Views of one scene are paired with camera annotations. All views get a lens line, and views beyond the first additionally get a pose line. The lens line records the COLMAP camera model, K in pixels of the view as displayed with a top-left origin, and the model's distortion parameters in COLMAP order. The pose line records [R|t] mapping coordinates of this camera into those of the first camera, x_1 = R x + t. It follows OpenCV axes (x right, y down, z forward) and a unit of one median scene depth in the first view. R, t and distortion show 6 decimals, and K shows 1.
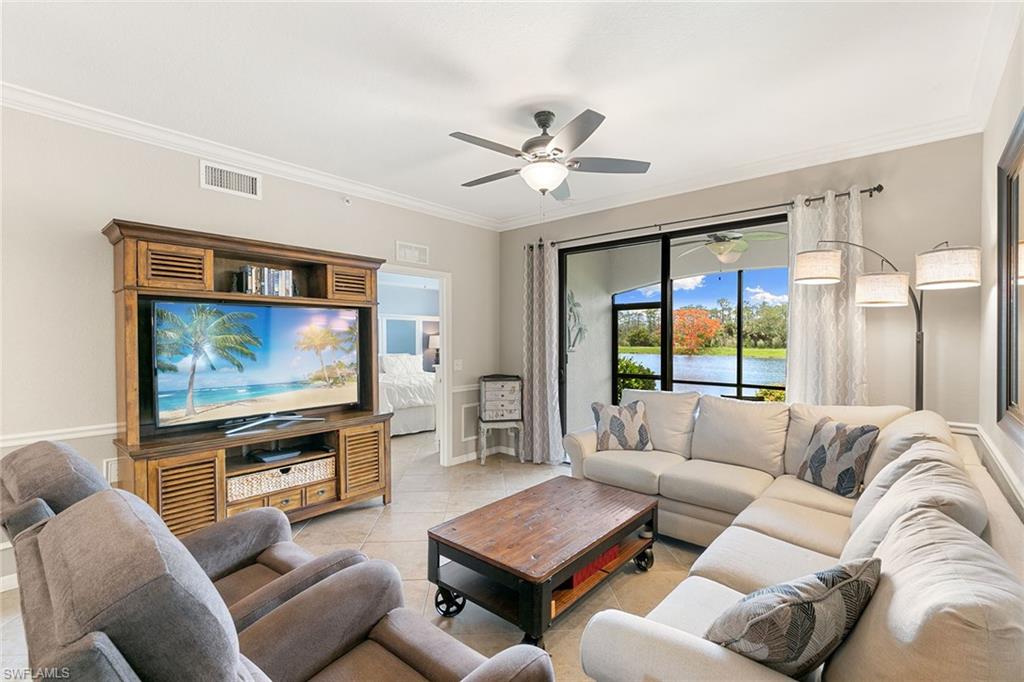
lens RADIAL K [[456.0, 0, 513.8], [0, 456.0, 342.8], [0, 0, 1]] dist [0.002826, 0.001161]
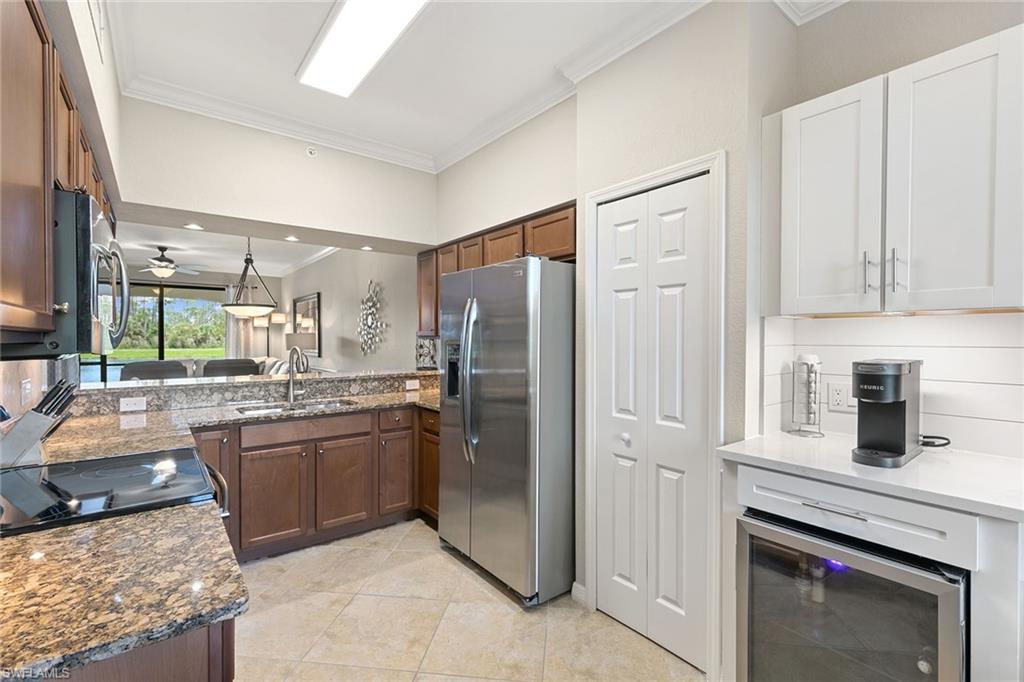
lens RADIAL K [[456.0, 0, 513.8], [0, 456.0, 342.8], [0, 0, 1]] dist [0.002826, 0.001161]
pose [[0.183972, -0.009179, 0.982889, -2.030309], [0.007436, 0.999941, 0.007946, 0.024073], [-0.982903, 0.005847, 0.184029, -1.349838]]
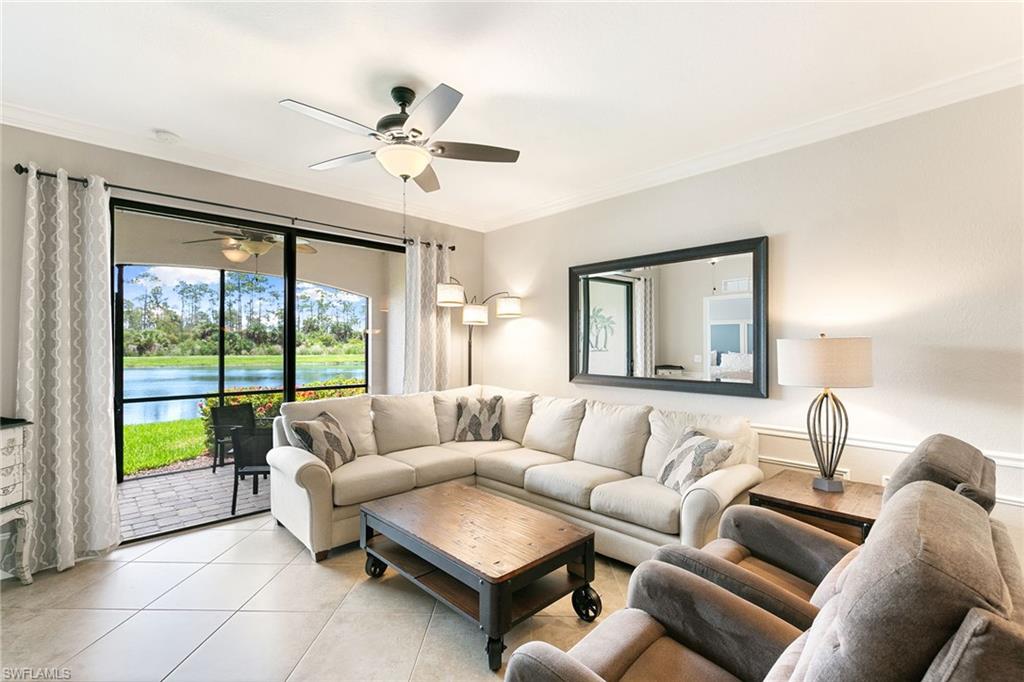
lens RADIAL K [[456.0, 0, 513.8], [0, 456.0, 342.8], [0, 0, 1]] dist [0.002826, 0.001161]
pose [[0.088648, 0.003470, 0.996057, -0.785519], [0.008443, 0.999955, -0.004235, -0.005438], [-0.996027, 0.008785, 0.088615, 0.701411]]
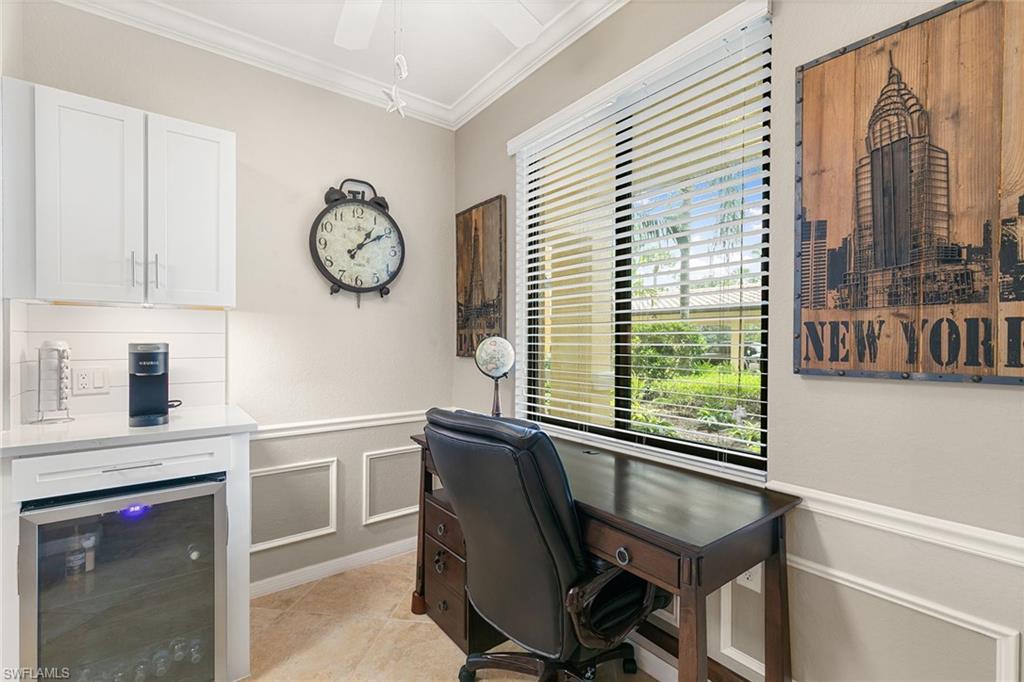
lens RADIAL K [[456.0, 0, 513.8], [0, 456.0, 342.8], [0, 0, 1]] dist [0.002826, 0.001161]
pose [[-0.980983, -0.003384, 0.194063, -2.076487], [-0.000569, 0.999894, 0.014562, 0.043759], [-0.194092, 0.014175, -0.980881, -1.118499]]
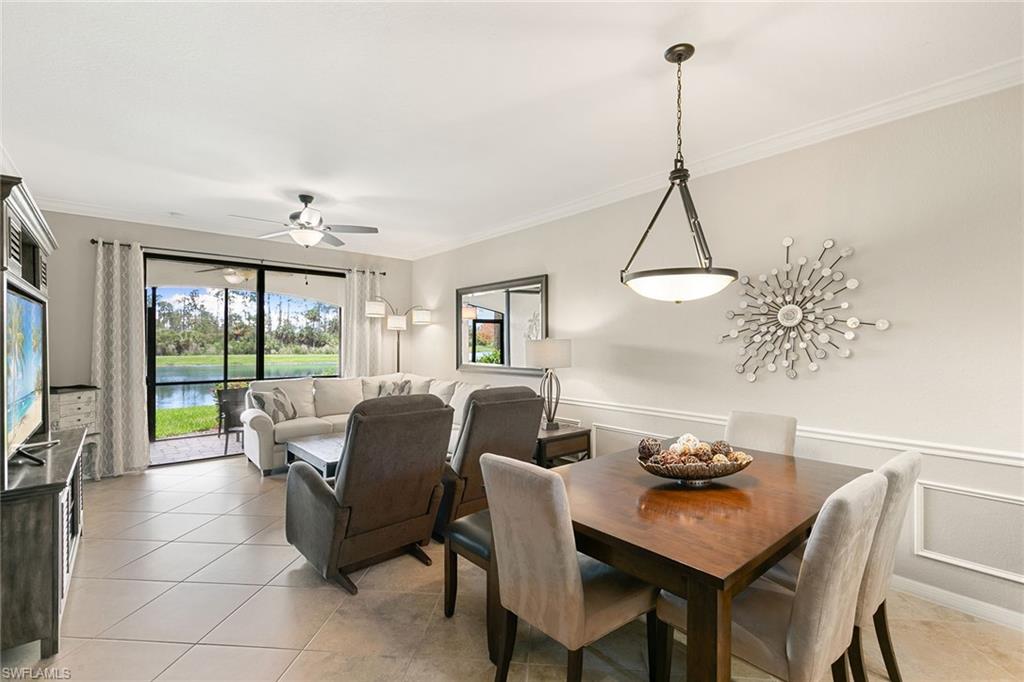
lens RADIAL K [[456.0, 0, 513.8], [0, 456.0, 342.8], [0, 0, 1]] dist [0.002826, 0.001161]
pose [[0.142663, 0.003506, 0.989765, -1.319341], [0.008150, 0.999956, -0.004717, 0.002879], [-0.989738, 0.008739, 0.142628, 0.101218]]
